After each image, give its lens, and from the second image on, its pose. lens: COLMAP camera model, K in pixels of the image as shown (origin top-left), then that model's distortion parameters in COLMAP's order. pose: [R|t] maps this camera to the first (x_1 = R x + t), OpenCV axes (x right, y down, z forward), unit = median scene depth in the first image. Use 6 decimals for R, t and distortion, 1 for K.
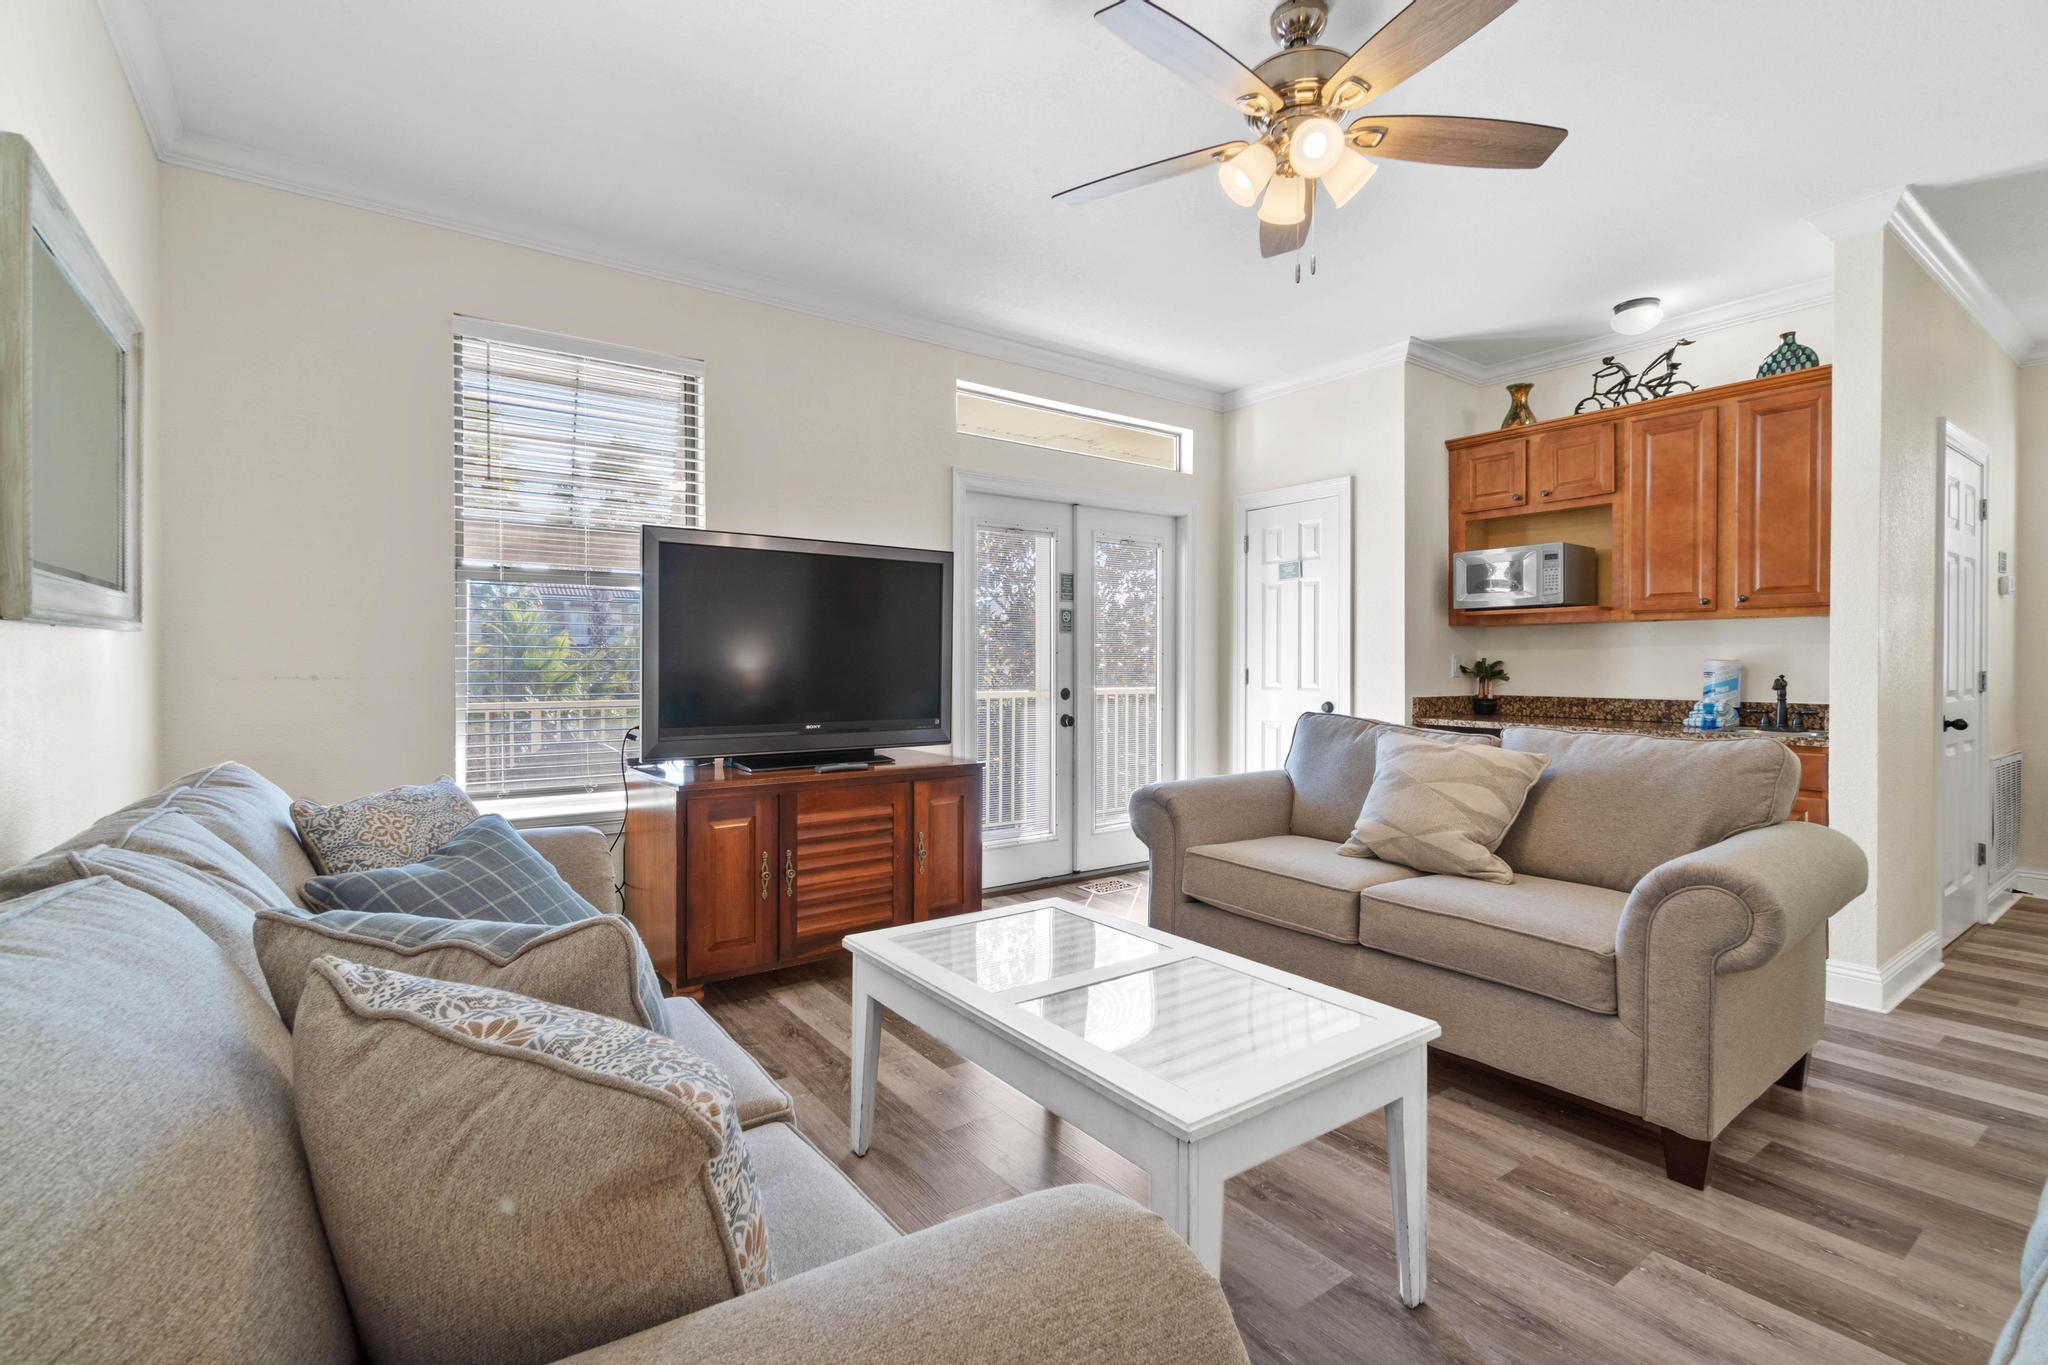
lens RADIAL K [[926.9, 0, 1027.1], [0, 926.9, 662.7], [0, 0, 1]] dist [-0.000471, -0.000085]
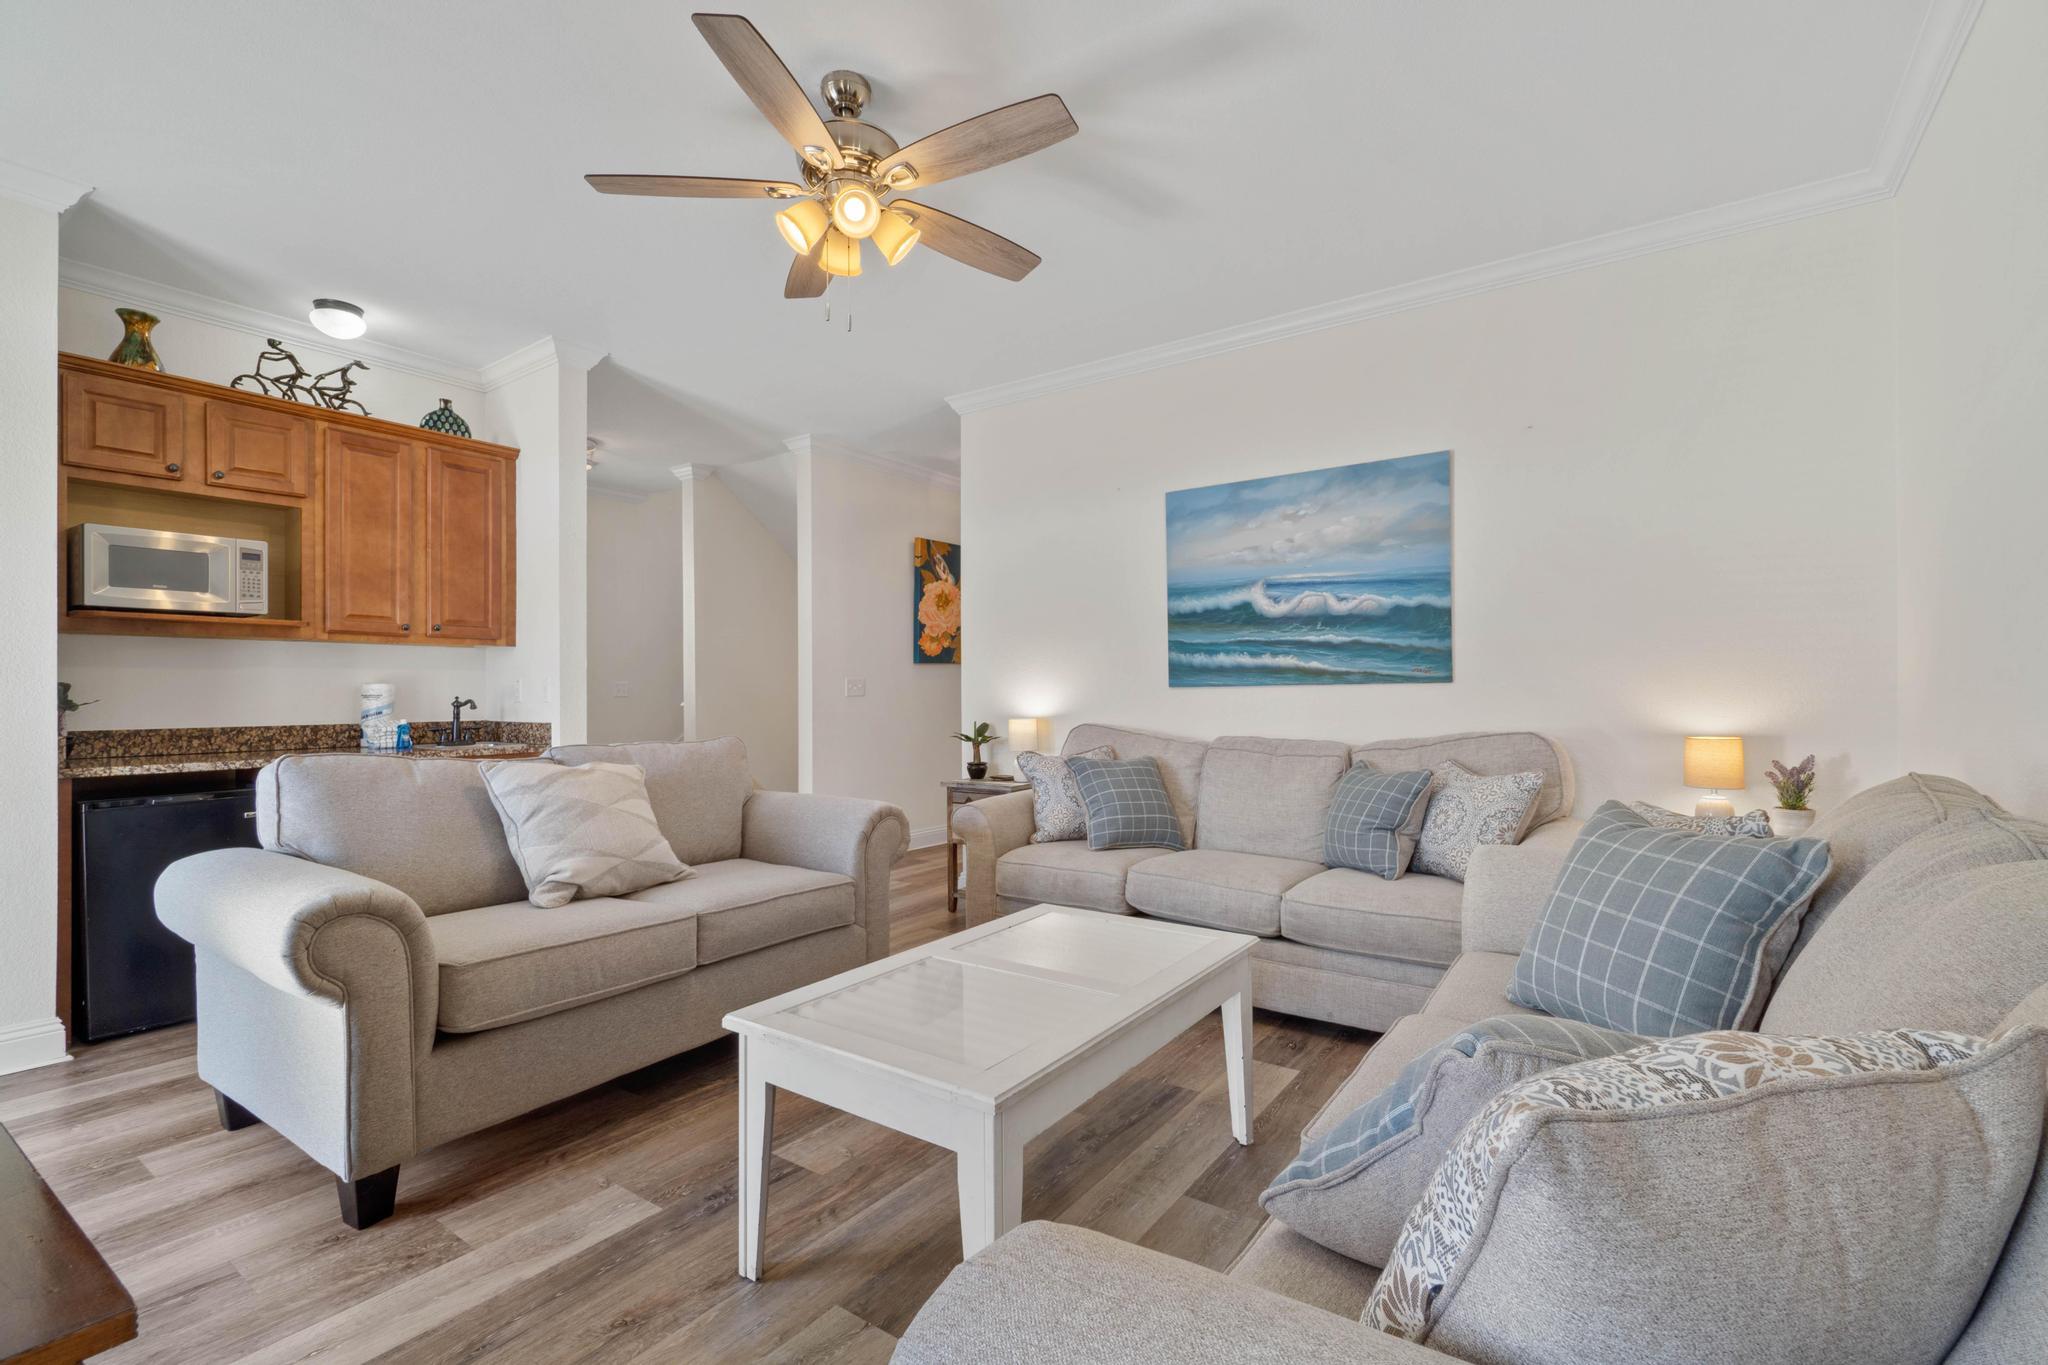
lens RADIAL K [[887.7, 0, 1014.3], [0, 887.7, 685.3], [0, 0, 1]] dist [0.001685, 0.000098]
pose [[-0.295189, 0.007986, 0.955405, -0.412580], [0.003059, 0.999968, -0.007413, 0.008676], [-0.955434, 0.000735, -0.295204, 0.614191]]
